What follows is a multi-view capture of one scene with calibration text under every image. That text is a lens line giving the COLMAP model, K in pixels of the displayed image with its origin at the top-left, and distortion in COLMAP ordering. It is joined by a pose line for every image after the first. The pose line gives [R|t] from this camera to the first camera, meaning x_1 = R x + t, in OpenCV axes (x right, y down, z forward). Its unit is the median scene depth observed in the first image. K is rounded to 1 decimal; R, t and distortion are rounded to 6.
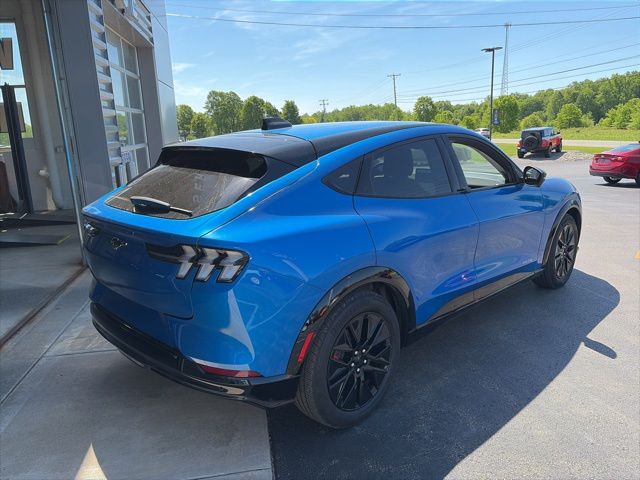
lens RADIAL K [[493.7, 0, 315.7], [0, 493.7, 238.9], [0, 0, 1]] dist [0.046993, -0.056265]
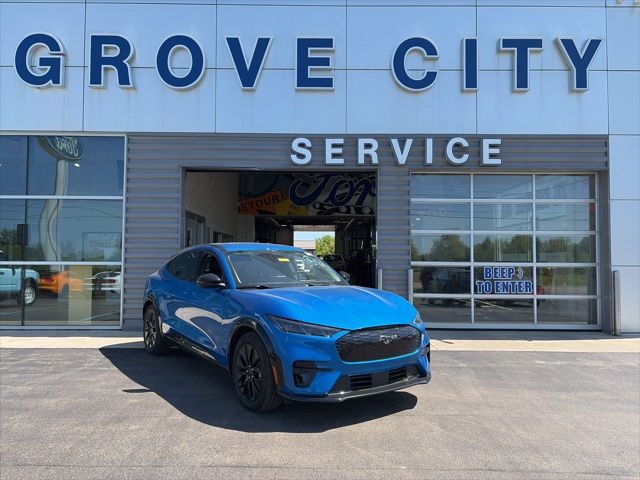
lens RADIAL K [[493.7, 0, 315.7], [0, 493.7, 238.9], [0, 0, 1]] dist [0.046993, -0.056265]
pose [[-0.184822, -0.004044, -0.982764, 0.525434], [-0.224804, 0.973652, 0.038271, -0.109988], [0.956715, 0.228003, -0.180861, 0.453059]]
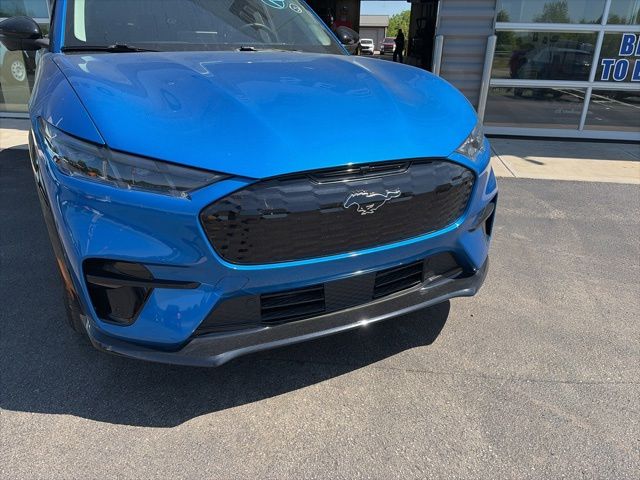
lens RADIAL K [[492.3, 0, 312.0], [0, 492.3, 243.5], [0, 0, 1]] dist [0.048763, -0.059355]
pose [[-0.332888, 0.387996, -0.859444, 0.291206], [-0.220578, 0.854100, 0.471020, -0.085663], [0.916805, 0.346371, -0.198736, 0.468902]]
